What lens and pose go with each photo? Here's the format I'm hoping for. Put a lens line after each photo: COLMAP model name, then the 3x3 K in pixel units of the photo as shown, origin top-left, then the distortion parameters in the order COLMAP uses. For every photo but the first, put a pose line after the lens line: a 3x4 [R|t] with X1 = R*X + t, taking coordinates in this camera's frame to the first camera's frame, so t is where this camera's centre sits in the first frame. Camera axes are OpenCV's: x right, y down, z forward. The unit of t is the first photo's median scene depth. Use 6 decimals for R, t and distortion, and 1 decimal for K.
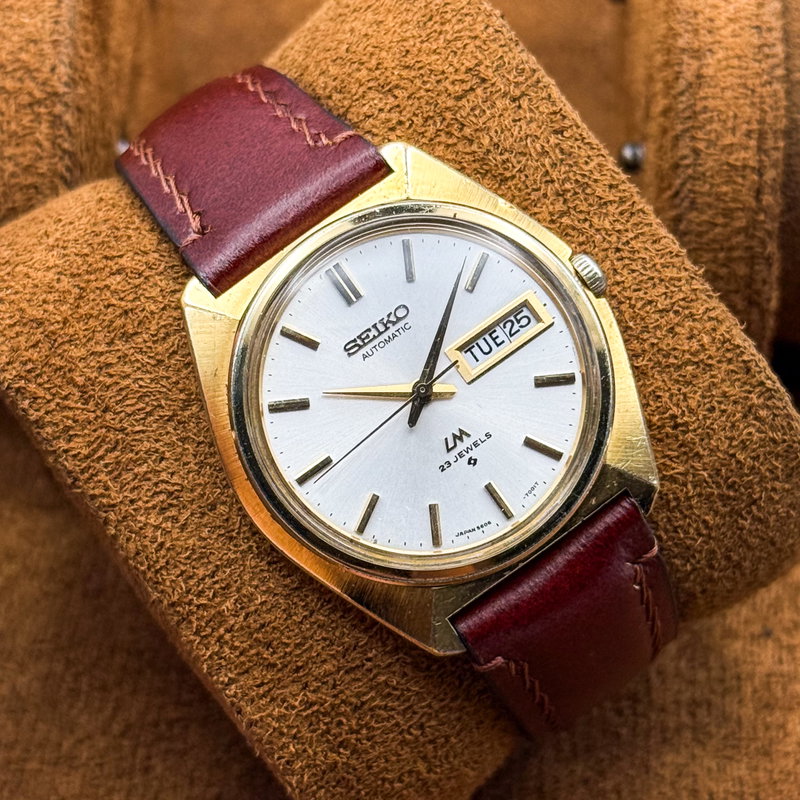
lens RADIAL K [[2434.3, 0, 375.5], [0, 2434.3, 399.8], [0, 0, 1]] dist [0.087757, 0.076458]
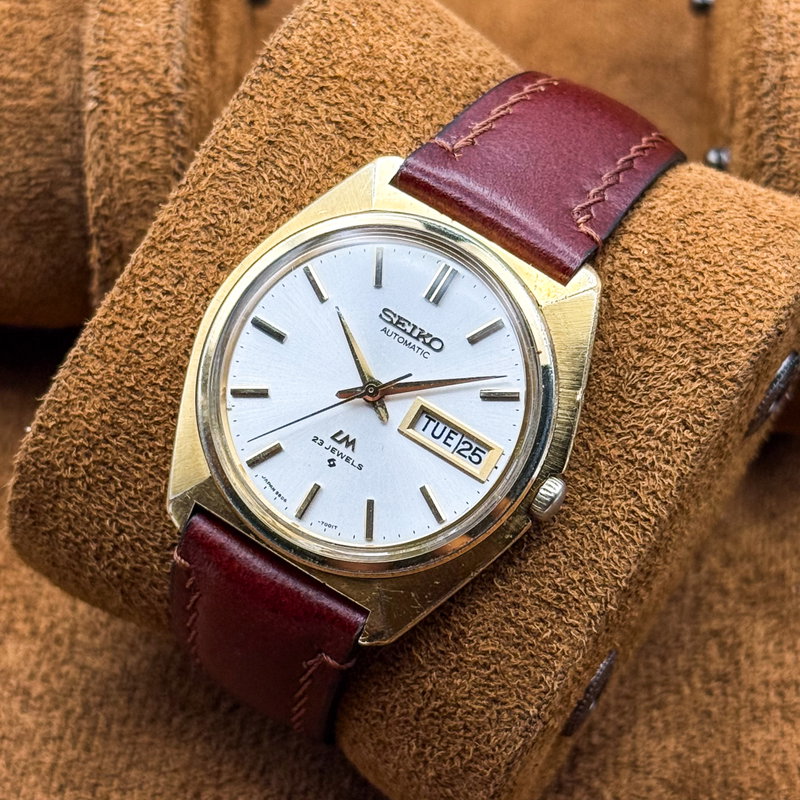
lens RADIAL K [[2434.3, 0, 375.5], [0, 2434.3, 399.8], [0, 0, 1]] dist [0.087757, 0.076458]
pose [[0.367059, 0.904773, -0.215992, 0.241567], [-0.887275, 0.410273, 0.210757, -0.217331], [0.279303, 0.114284, 0.953378, -0.000273]]
